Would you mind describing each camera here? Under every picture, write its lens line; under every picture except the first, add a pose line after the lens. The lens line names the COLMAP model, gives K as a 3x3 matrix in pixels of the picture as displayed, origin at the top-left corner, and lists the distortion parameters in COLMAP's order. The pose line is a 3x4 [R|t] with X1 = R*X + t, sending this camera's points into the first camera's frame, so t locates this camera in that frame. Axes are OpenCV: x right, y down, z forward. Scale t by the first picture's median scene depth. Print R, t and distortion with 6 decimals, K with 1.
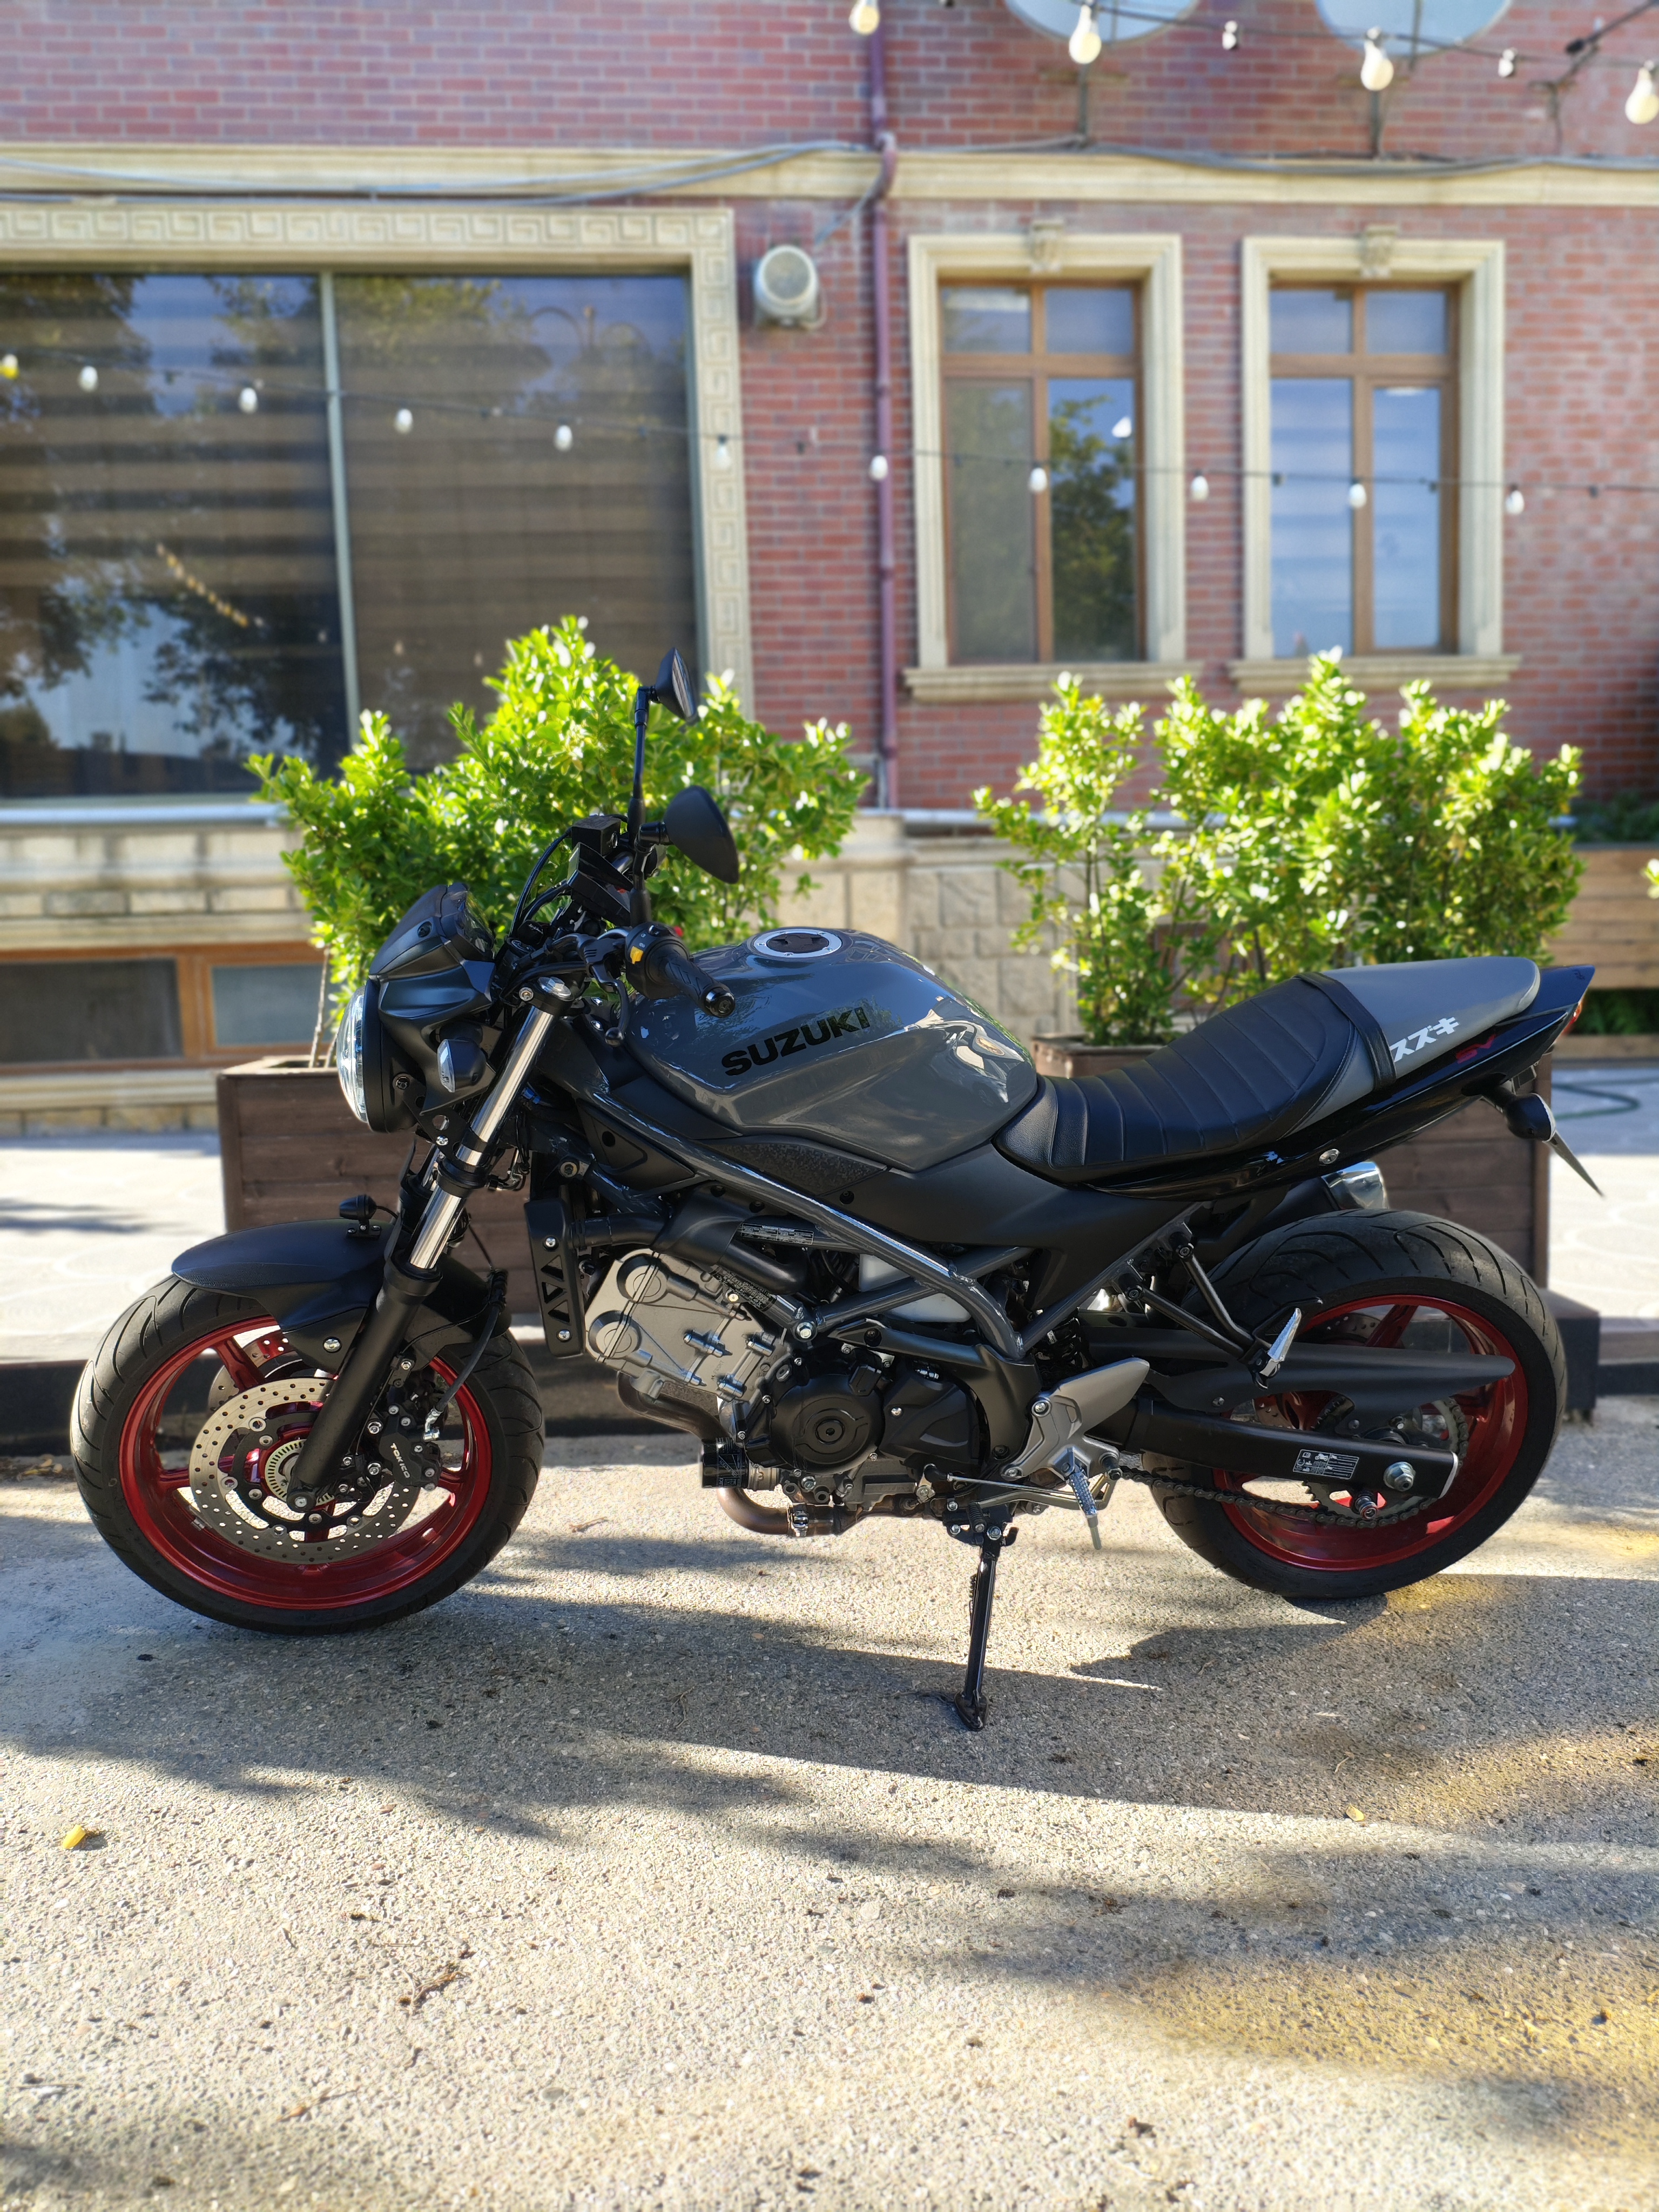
lens RADIAL K [[1747.4, 0, 853.8], [0, 1747.4, 1104.7], [0, 0, 1]] dist [-0.019715, -0.001043]
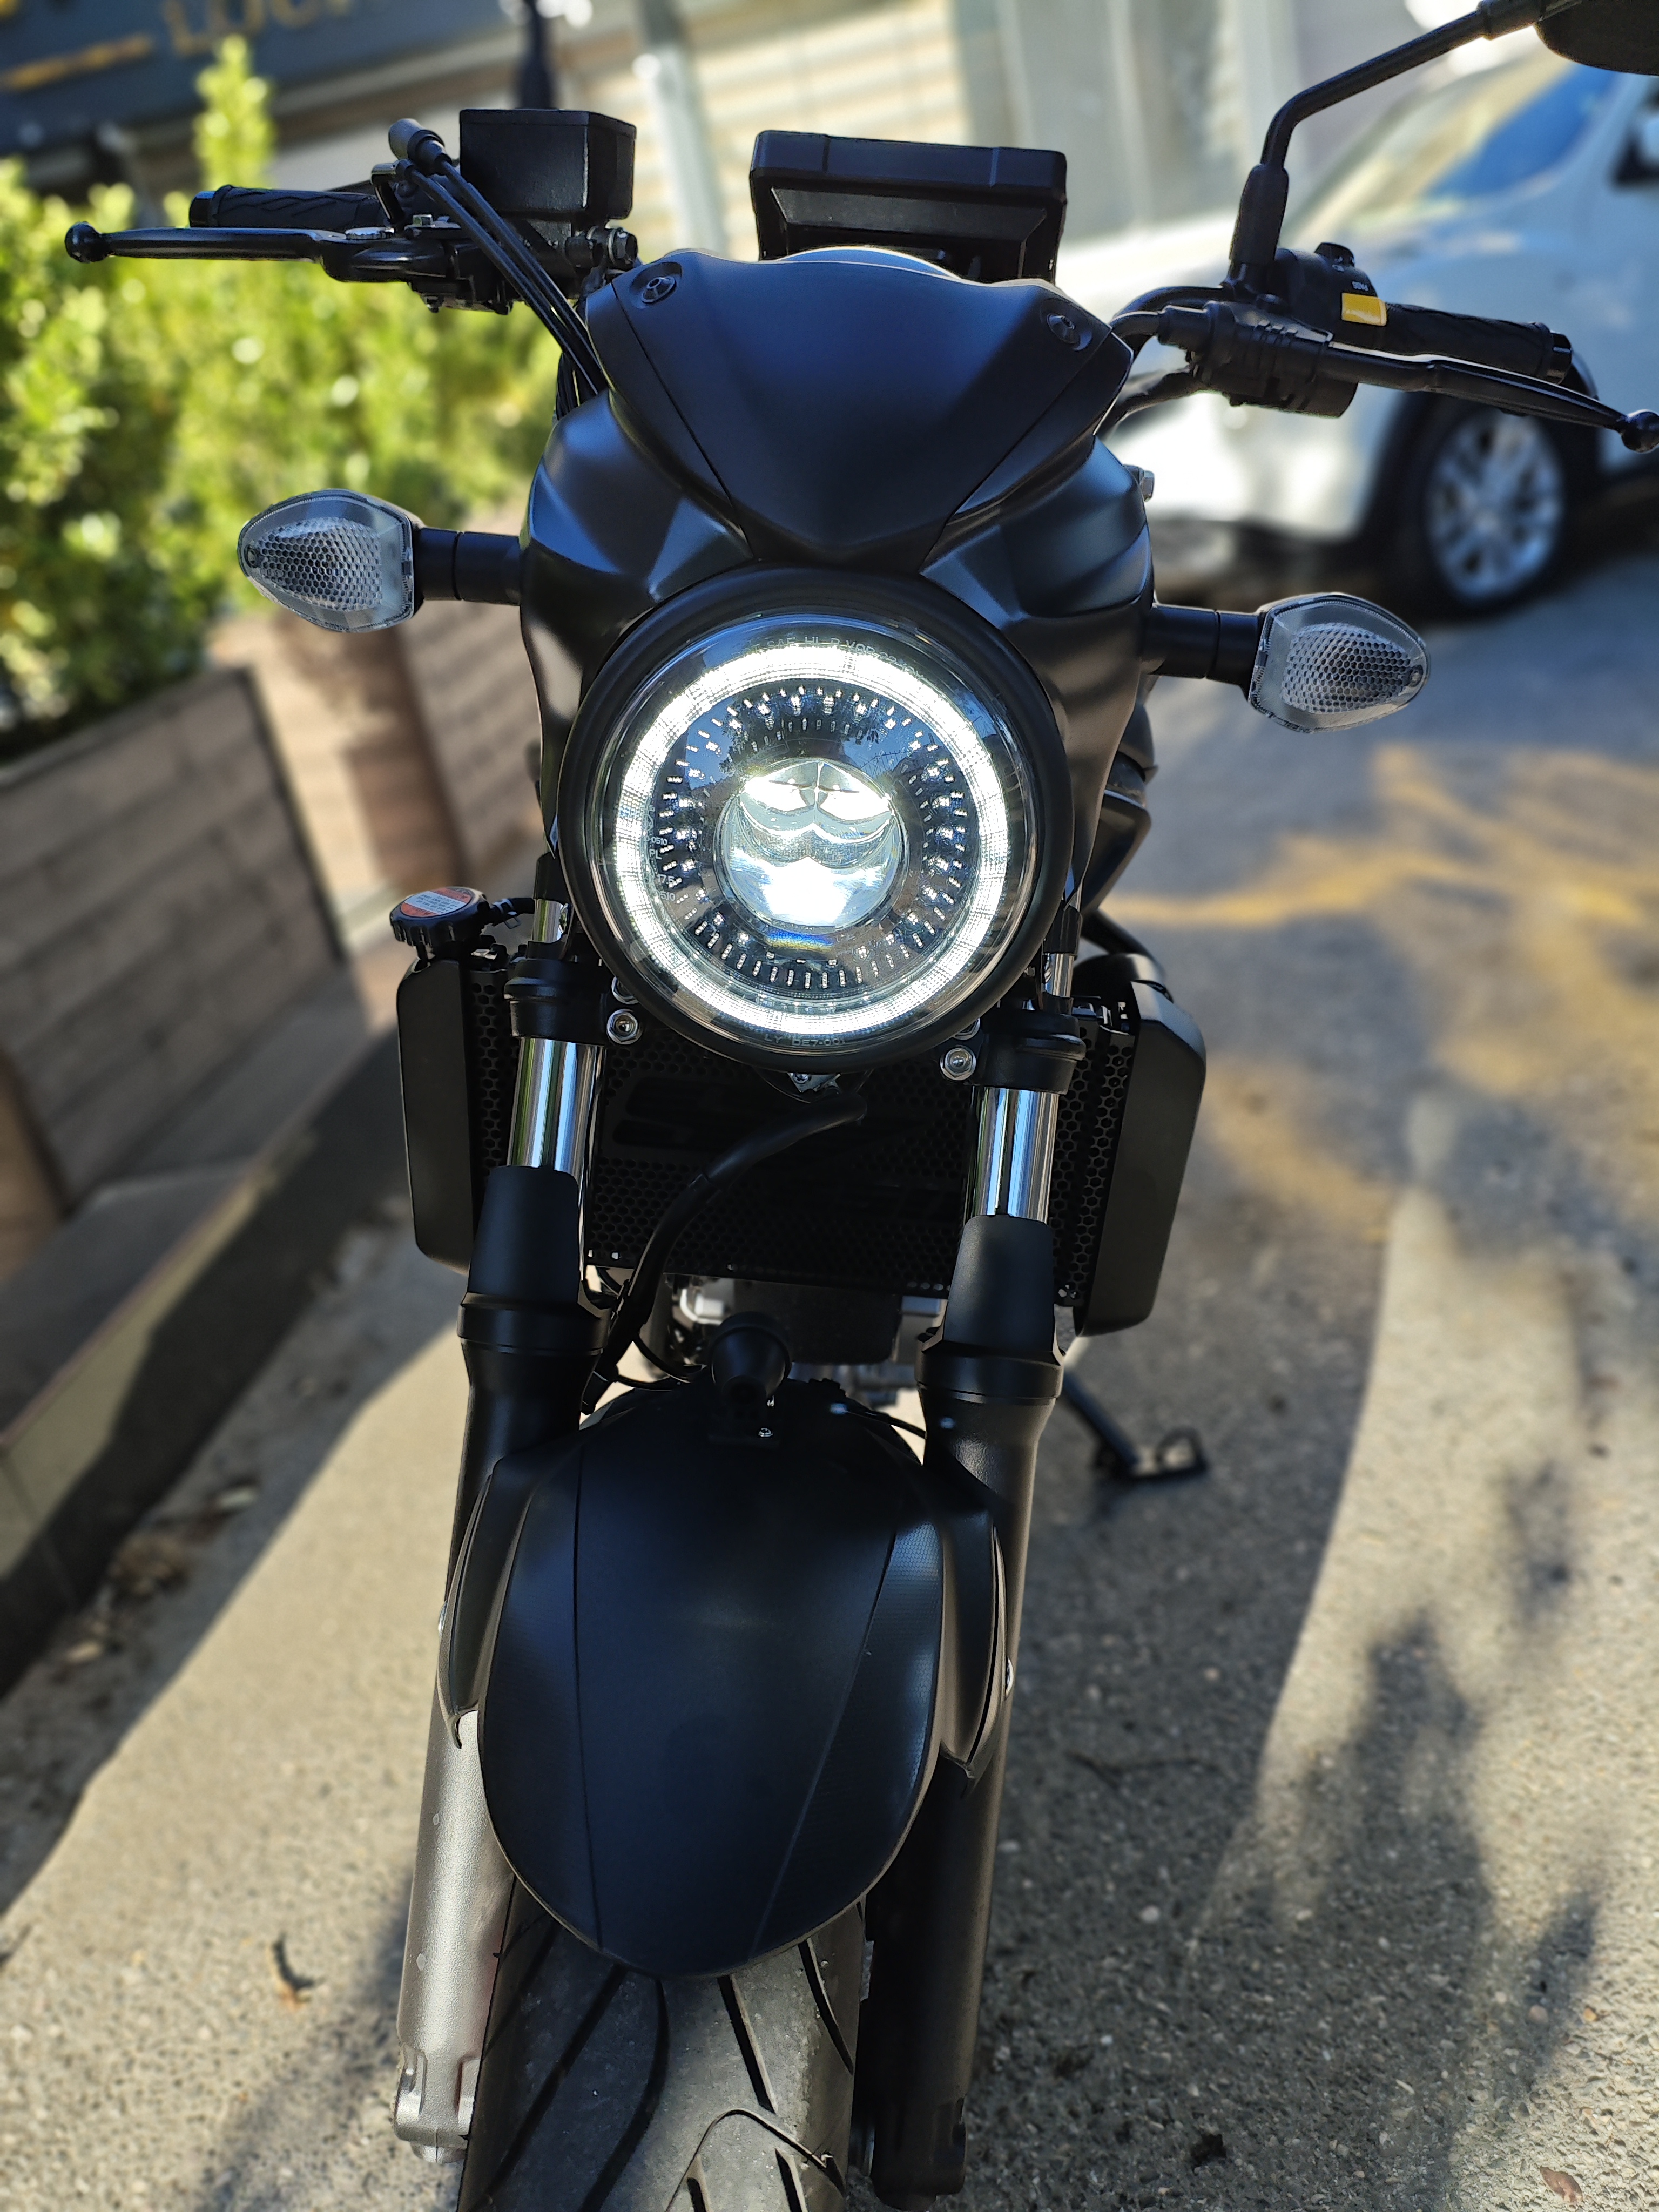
lens RADIAL K [[1747.4, 0, 853.8], [0, 1747.4, 1104.7], [0, 0, 1]] dist [-0.019715, -0.001043]
pose [[0.190648, -0.428470, 0.883214, -0.532748], [0.317113, 0.878360, 0.357664, -0.087174], [-0.929028, 0.211891, 0.303331, 0.856407]]
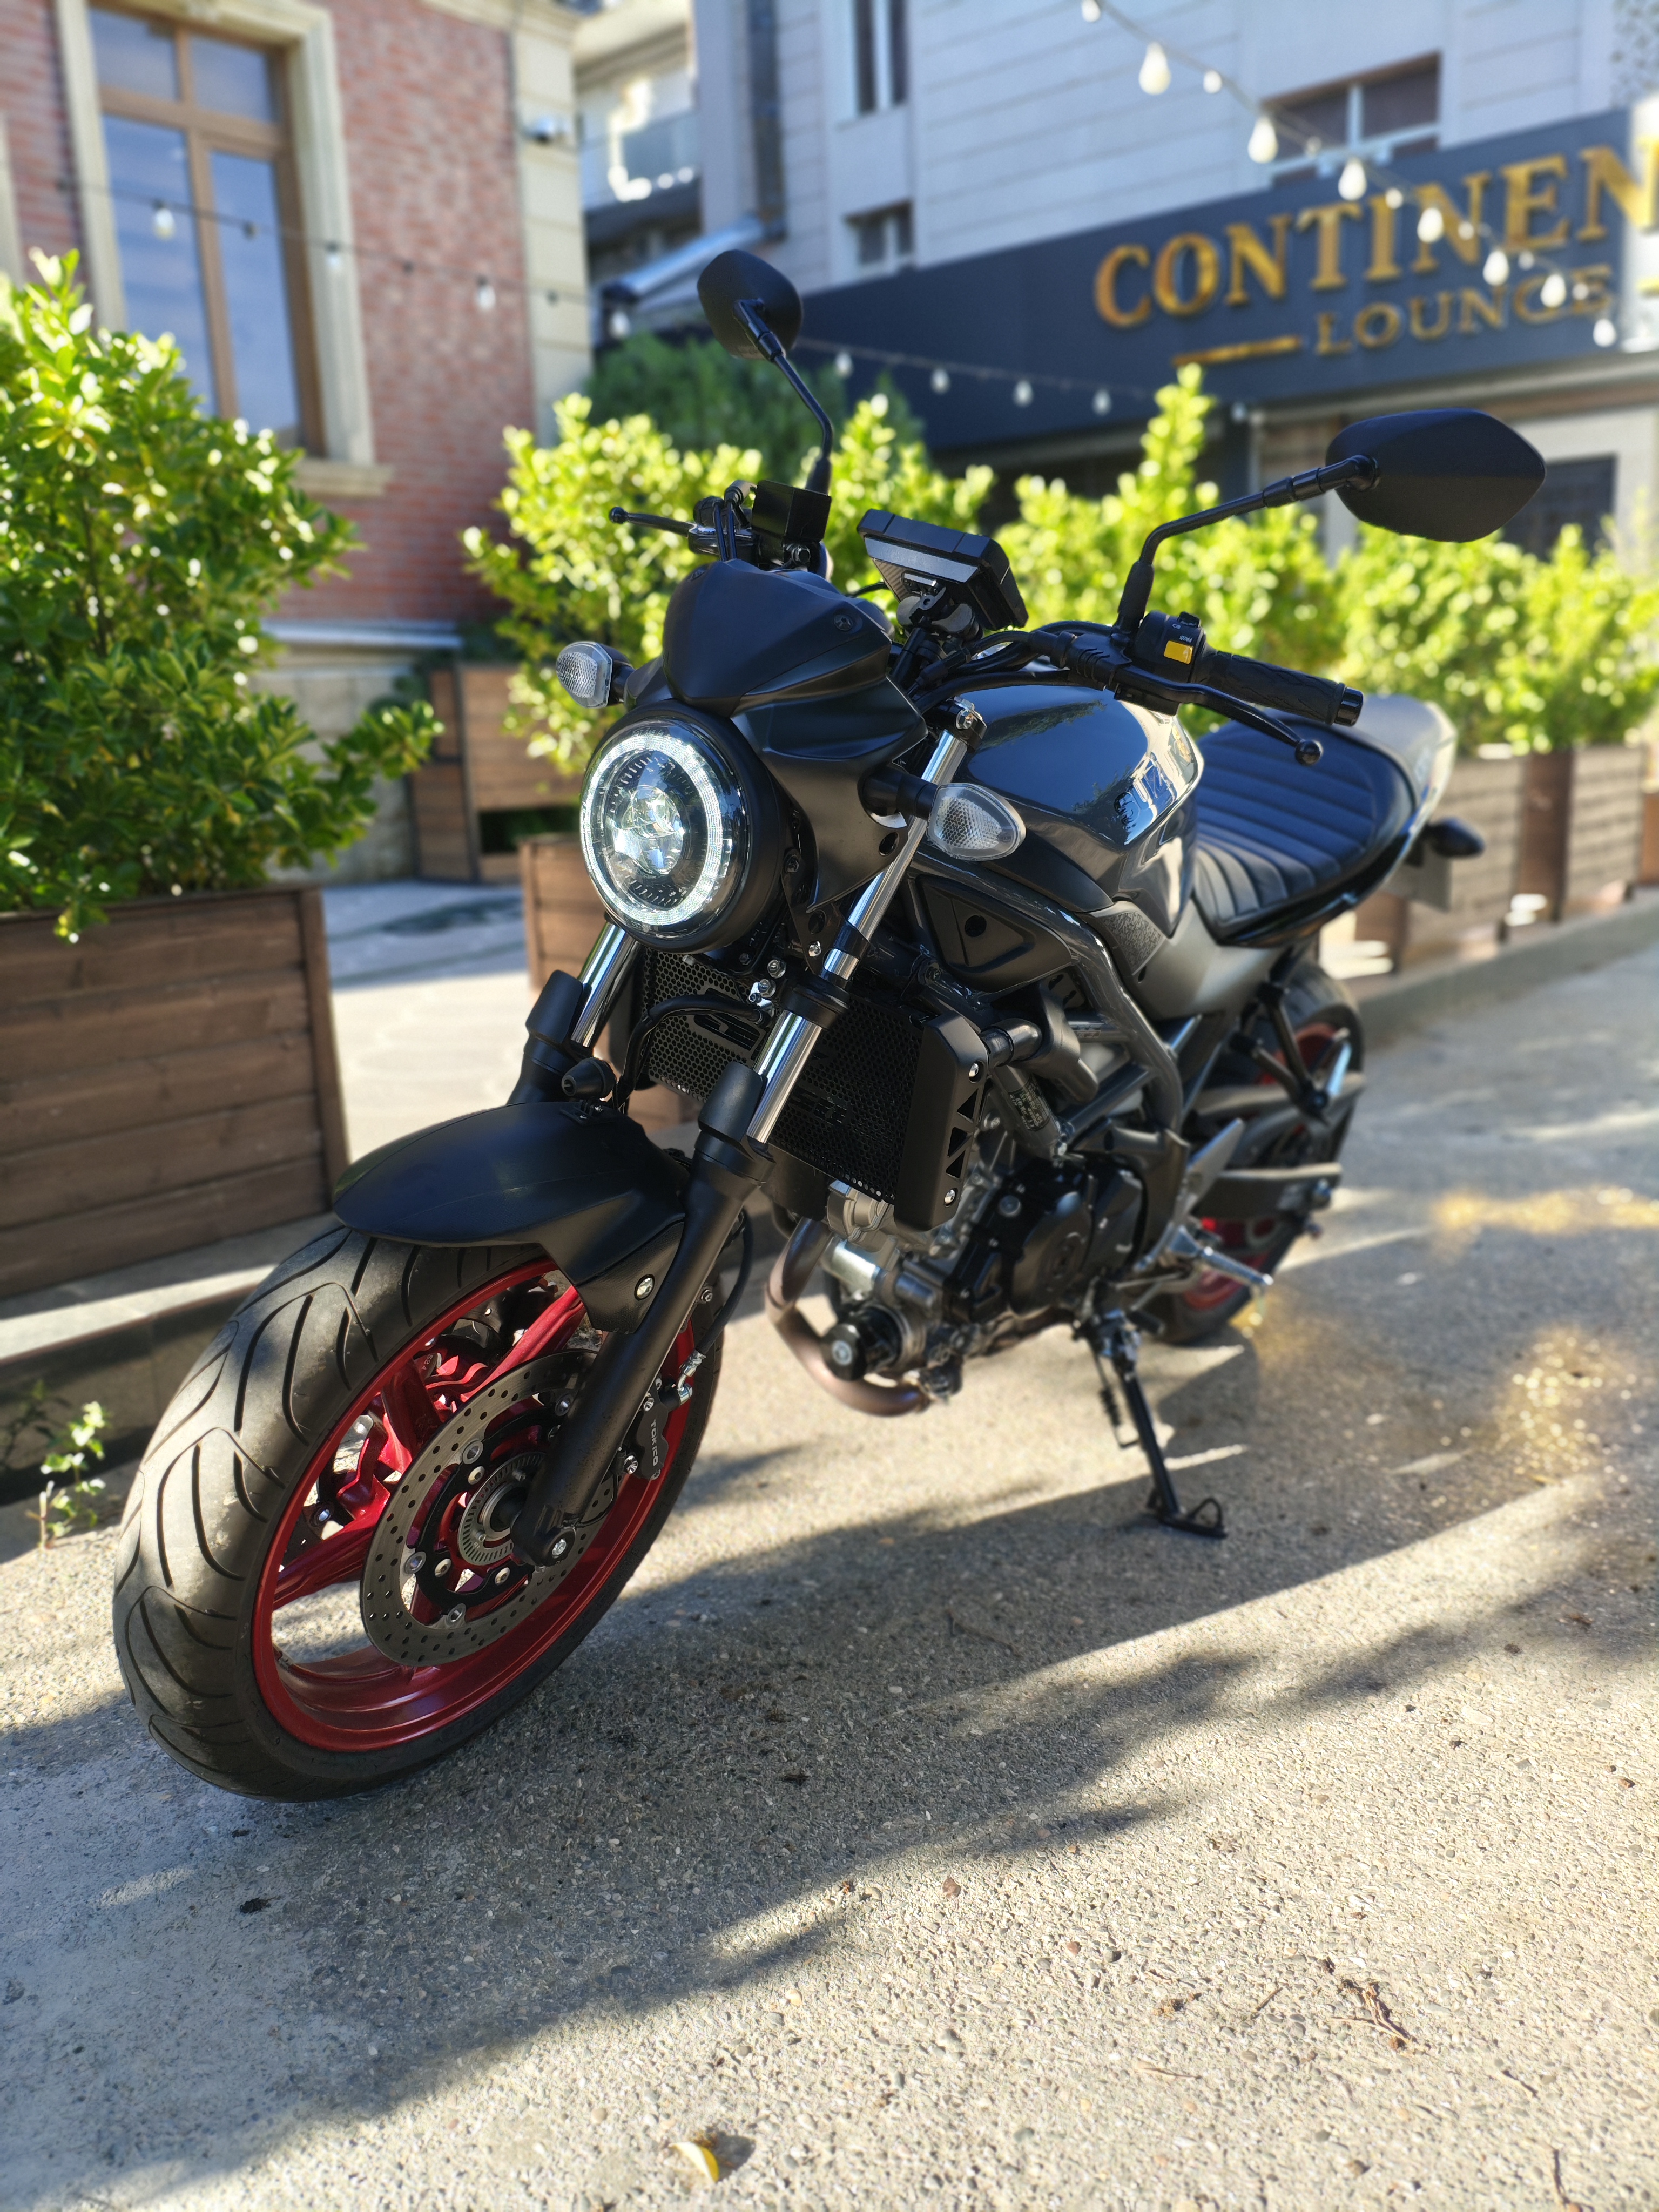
lens RADIAL K [[1747.4, 0, 853.8], [0, 1747.4, 1104.7], [0, 0, 1]] dist [-0.019715, -0.001043]
pose [[0.719513, -0.159177, 0.675991, -0.635247], [0.102317, 0.987053, 0.123519, 0.001252], [-0.686900, -0.019708, 0.726484, 0.459251]]
